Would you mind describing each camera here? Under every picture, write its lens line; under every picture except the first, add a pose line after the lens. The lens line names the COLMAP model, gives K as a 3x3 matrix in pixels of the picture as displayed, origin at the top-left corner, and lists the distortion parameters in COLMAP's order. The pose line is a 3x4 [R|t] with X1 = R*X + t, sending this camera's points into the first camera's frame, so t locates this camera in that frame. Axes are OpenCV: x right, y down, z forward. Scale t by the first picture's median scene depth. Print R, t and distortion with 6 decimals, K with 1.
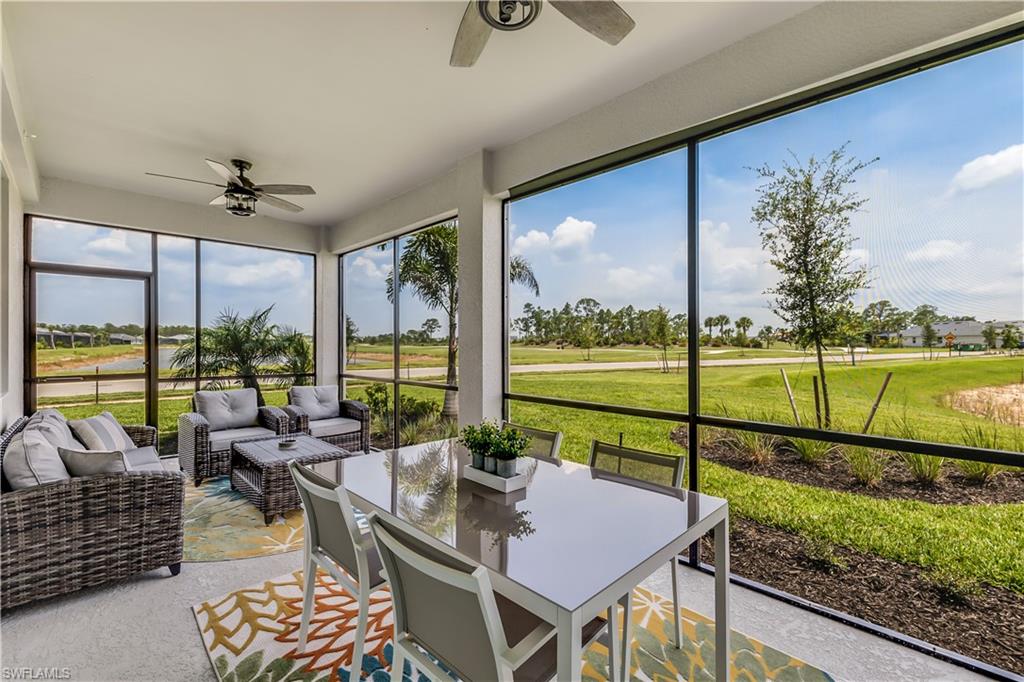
lens RADIAL K [[444.9, 0, 512.7], [0, 444.9, 341.8], [0, 0, 1]] dist [-0.020073, 0.000039]
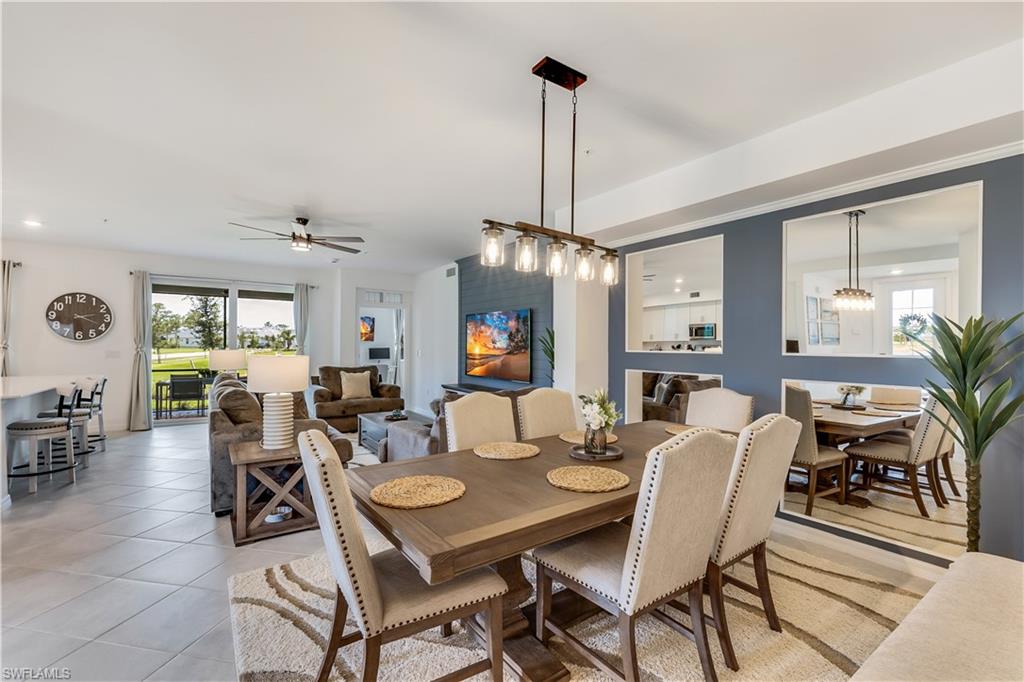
lens RADIAL K [[444.9, 0, 515.2], [0, 444.9, 345.8], [0, 0, 1]] dist [-0.020073, 0.000039]
pose [[0.175608, 0.001318, 0.984459, -0.100282], [-0.010749, 0.999942, 0.000579, -0.001873], [-0.984402, -0.010684, 0.175612, -0.075265]]
